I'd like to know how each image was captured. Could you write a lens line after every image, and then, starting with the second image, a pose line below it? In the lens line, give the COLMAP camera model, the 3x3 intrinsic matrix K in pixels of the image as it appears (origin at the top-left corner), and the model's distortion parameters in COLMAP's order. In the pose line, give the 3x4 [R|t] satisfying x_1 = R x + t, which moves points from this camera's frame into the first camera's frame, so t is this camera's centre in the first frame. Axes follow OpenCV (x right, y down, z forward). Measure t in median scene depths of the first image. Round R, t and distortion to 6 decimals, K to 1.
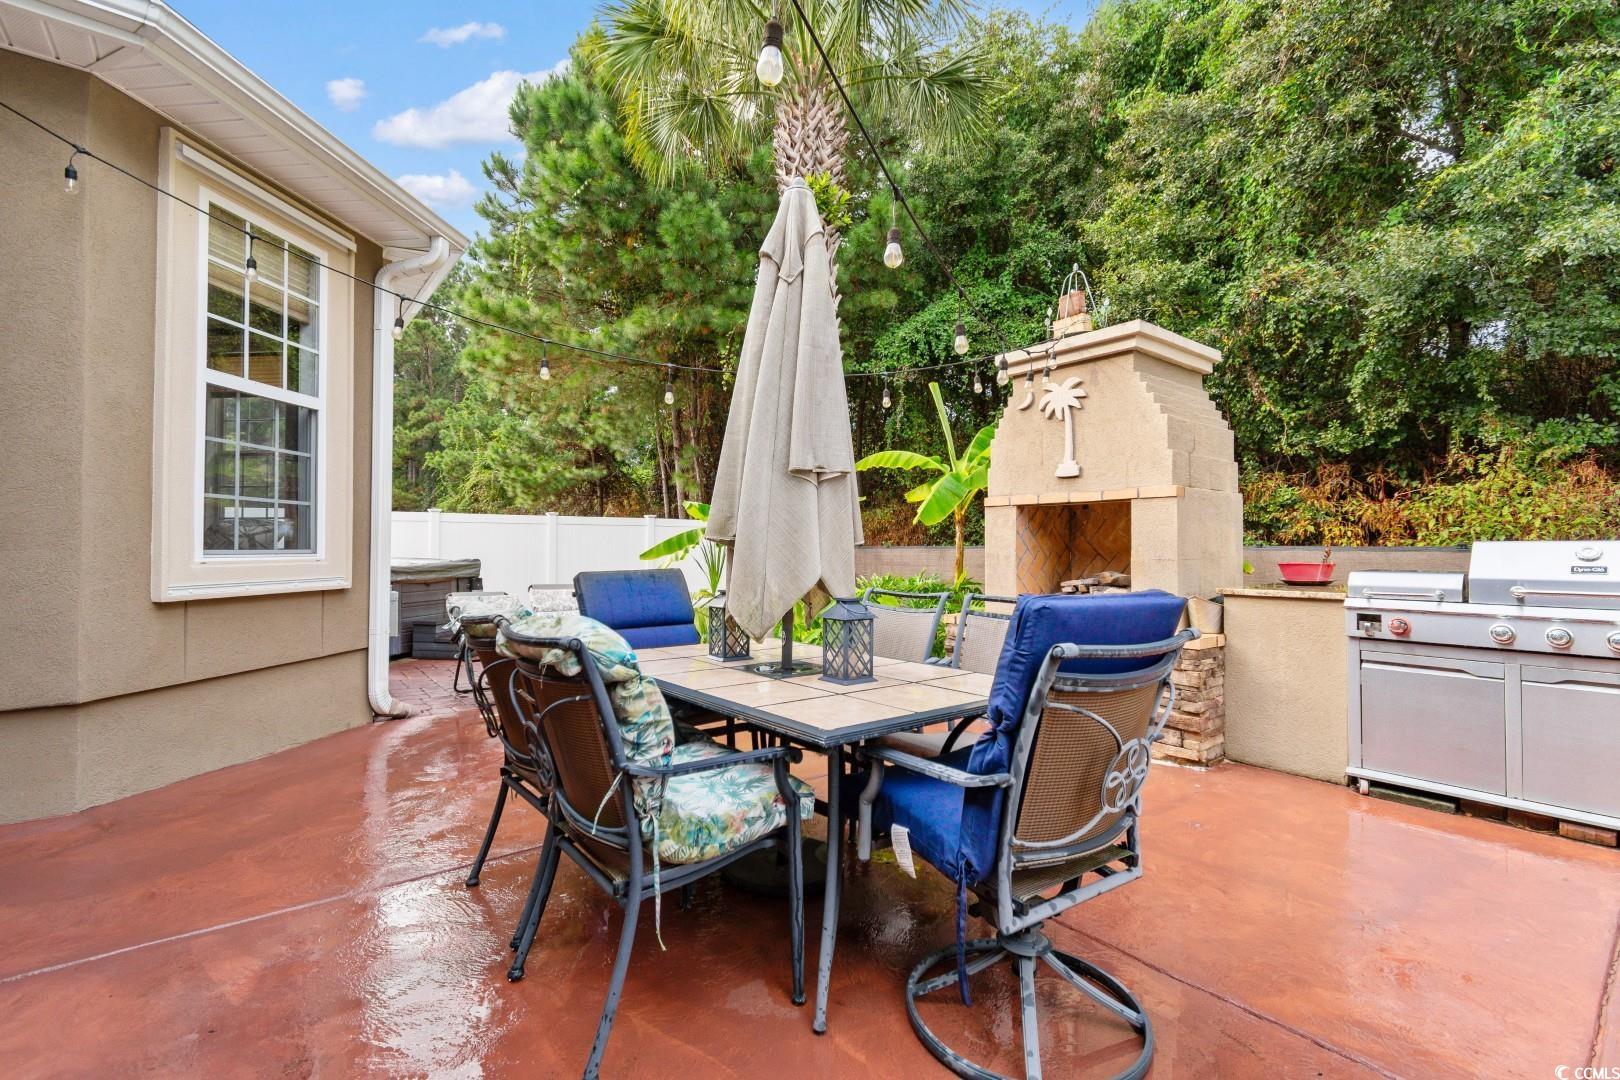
lens RADIAL K [[724.7, 0, 810.0], [0, 724.7, 540.0], [0, 0, 1]] dist [-0.000603, -0.000536]
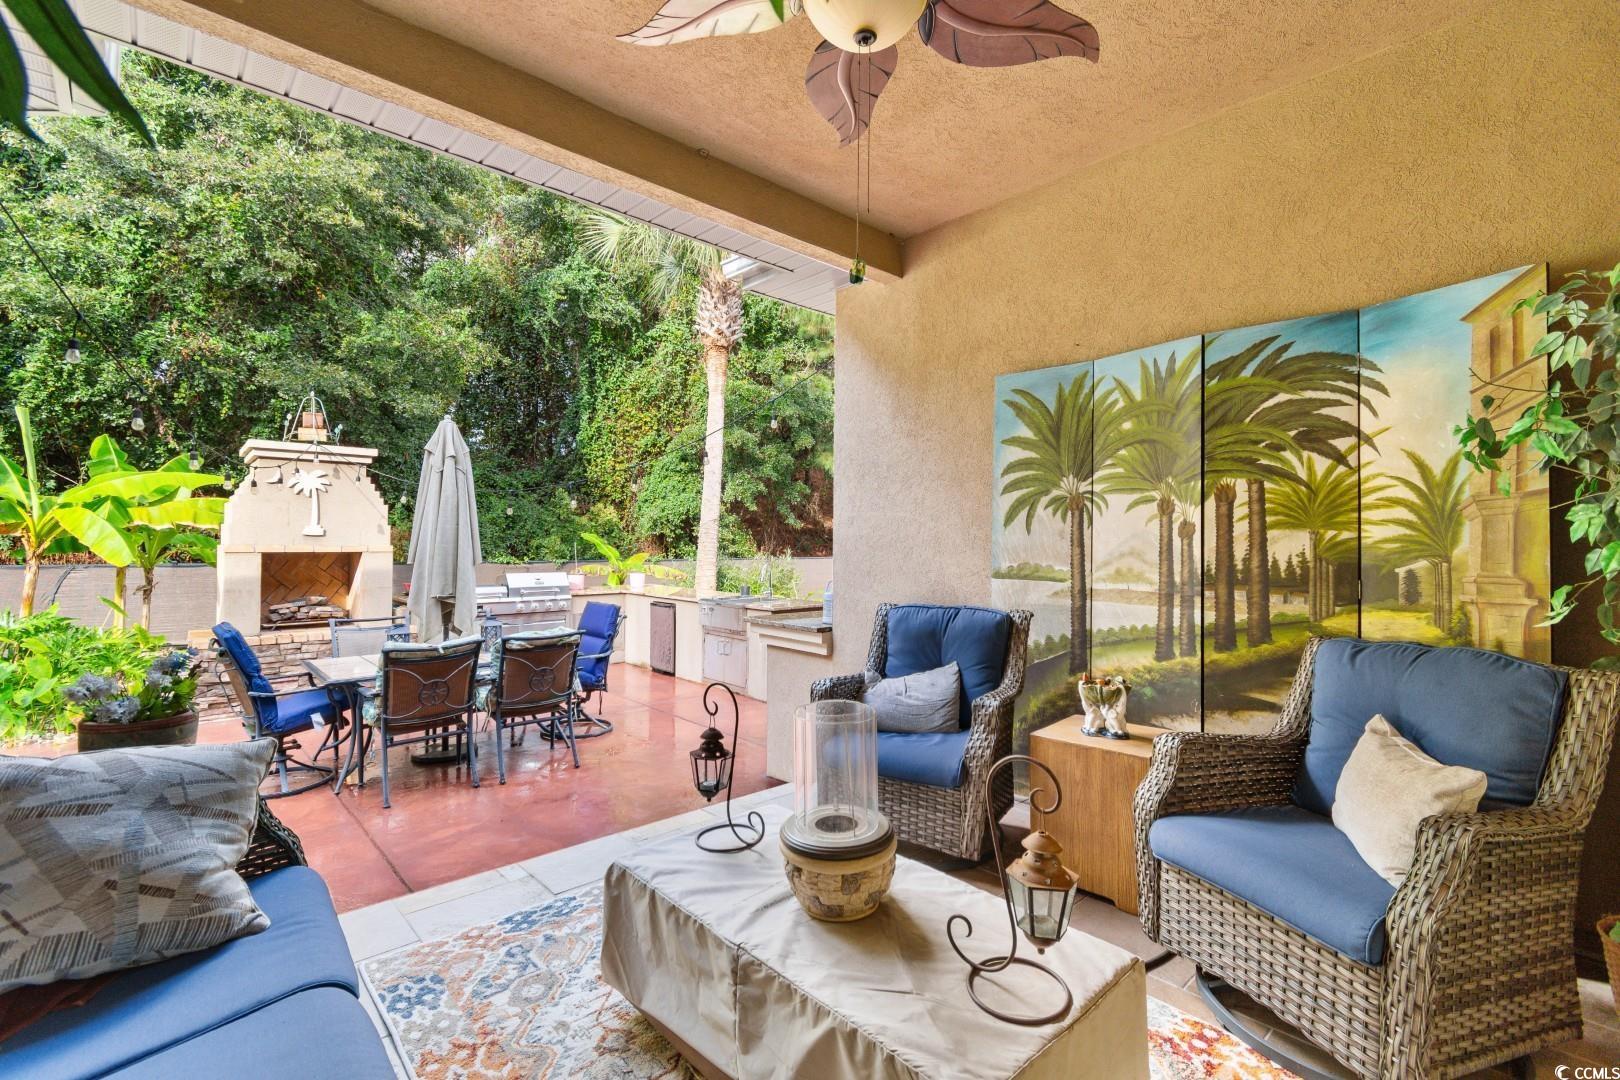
lens RADIAL K [[724.7, 0, 810.0], [0, 724.7, 540.0], [0, 0, 1]] dist [-0.000603, -0.000536]
pose [[-0.072242, -0.001970, 0.997385, -1.309394], [-0.020186, 0.999796, 0.000513, -0.105500], [-0.997183, -0.020096, -0.072267, 0.083742]]
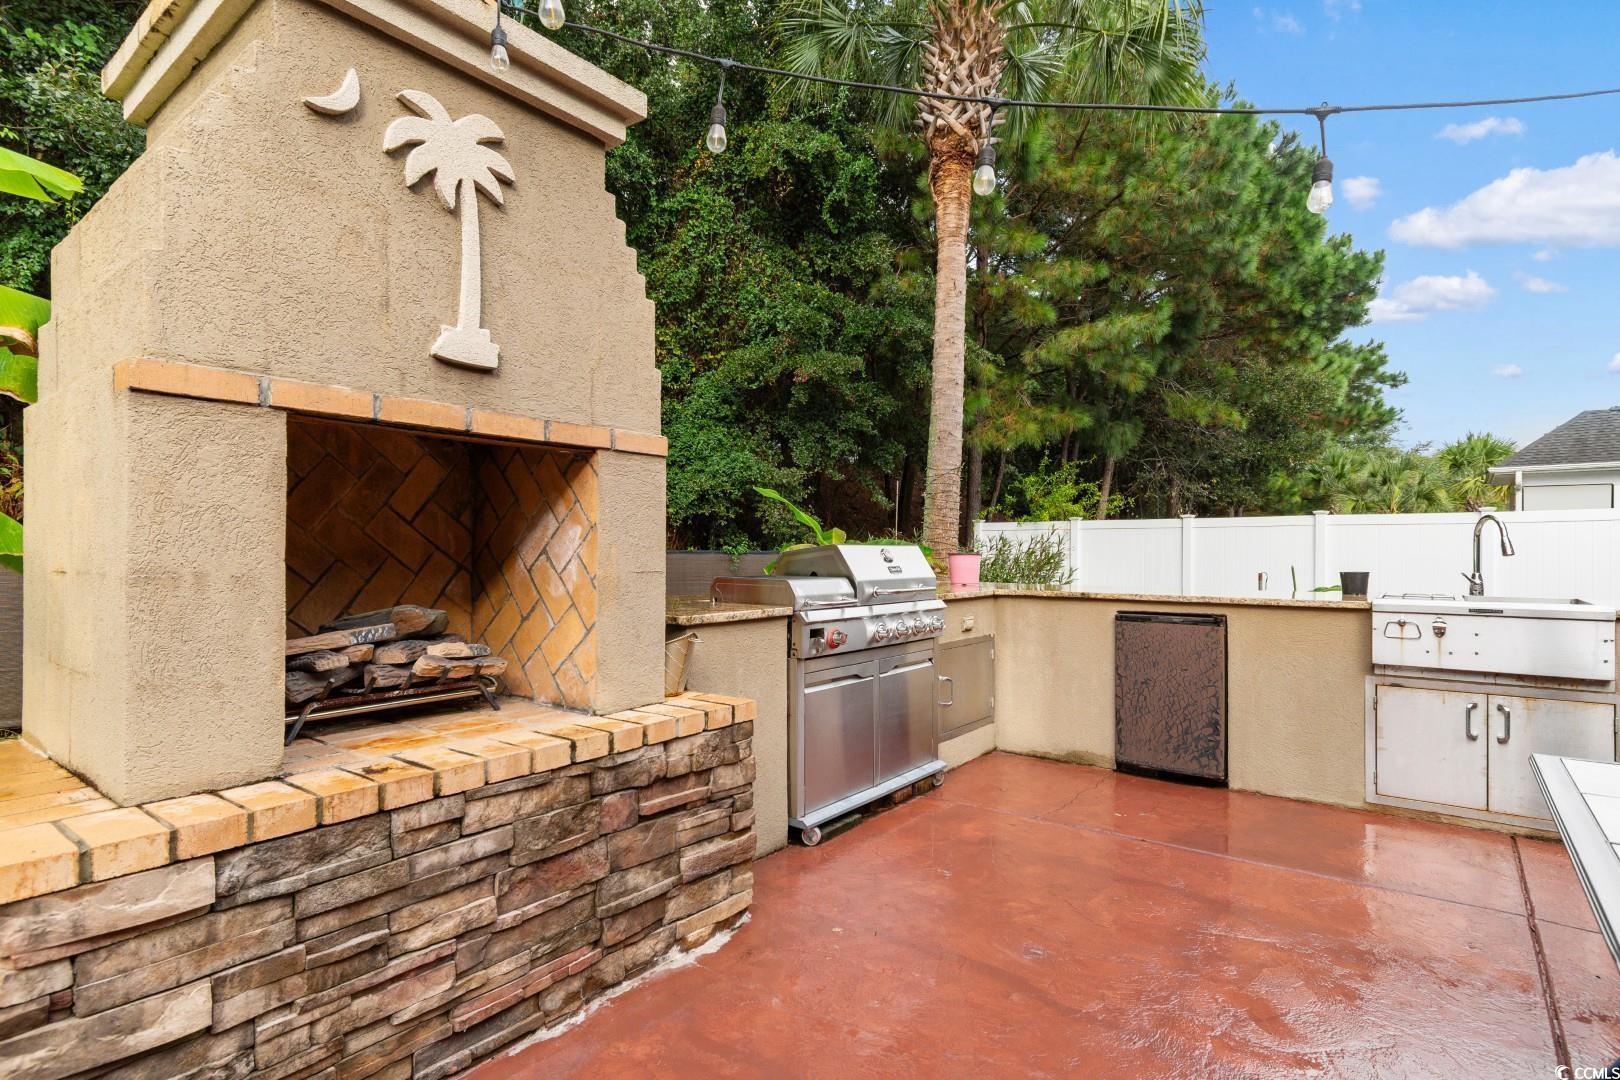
lens RADIAL K [[832.0, 0, 805.5], [0, 832.0, 554.3], [0, 0, 1]] dist [-0.002215, -0.000444]
pose [[-0.242488, -0.003678, 0.970147, -0.130482], [-0.014178, 0.999899, 0.000247, 0.012708], [-0.970051, -0.013695, -0.242516, 0.995179]]
